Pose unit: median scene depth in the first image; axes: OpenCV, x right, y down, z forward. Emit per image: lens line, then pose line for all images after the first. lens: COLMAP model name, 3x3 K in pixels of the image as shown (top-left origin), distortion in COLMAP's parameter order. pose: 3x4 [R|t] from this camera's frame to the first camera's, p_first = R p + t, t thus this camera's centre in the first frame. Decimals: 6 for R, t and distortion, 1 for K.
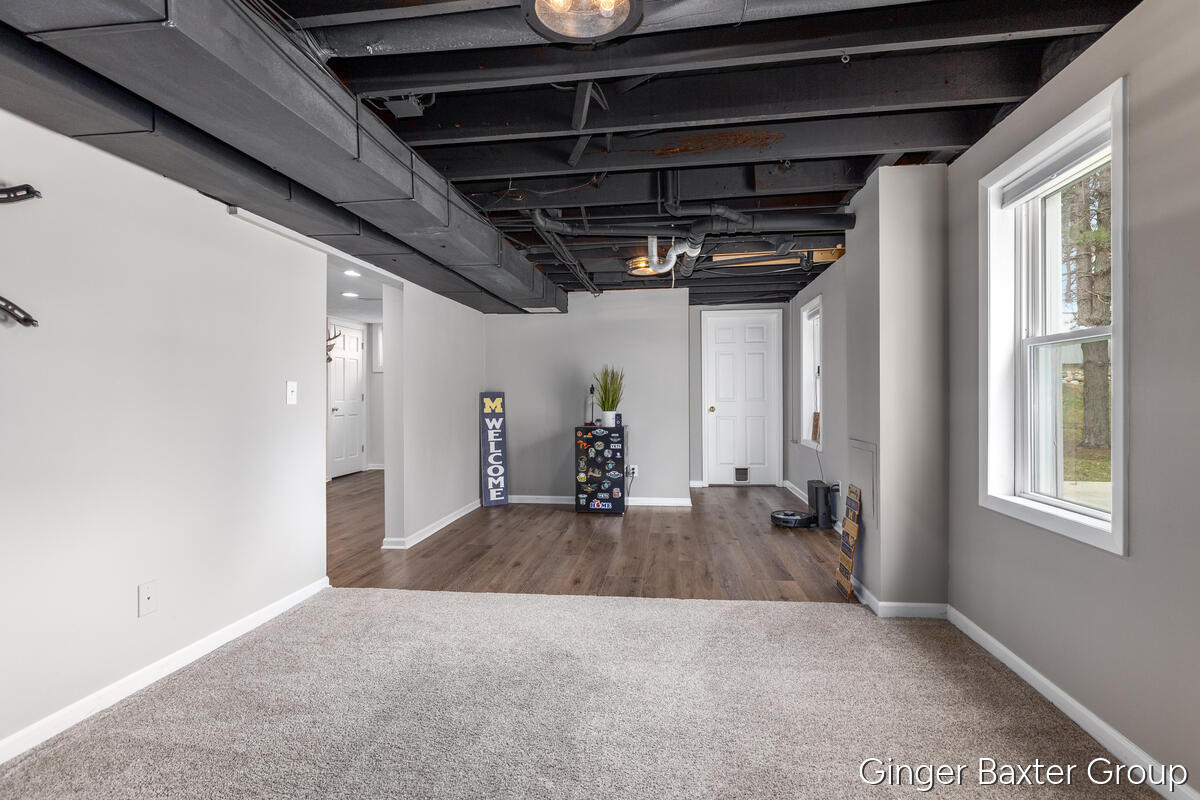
lens RADIAL K [[562.2, 0, 609.9], [0, 562.2, 397.8], [0, 0, 1]] dist [-0.003799, -0.000699]
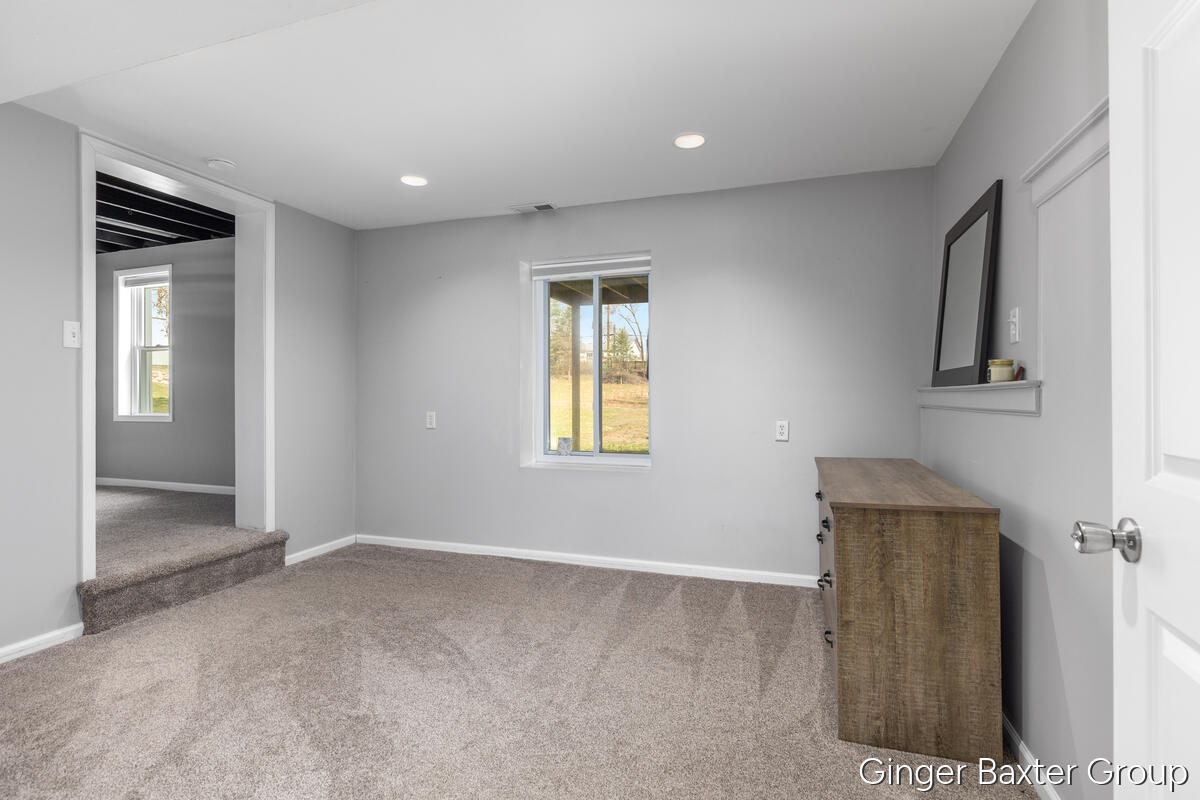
lens RADIAL K [[562.2, 0, 609.9], [0, 562.2, 397.8], [0, 0, 1]] dist [-0.003799, -0.000699]
pose [[0.208298, 0.002372, 0.978062, -1.088104], [0.004315, 0.999985, -0.003344, 0.119847], [-0.978056, 0.004917, 0.208285, -1.360574]]
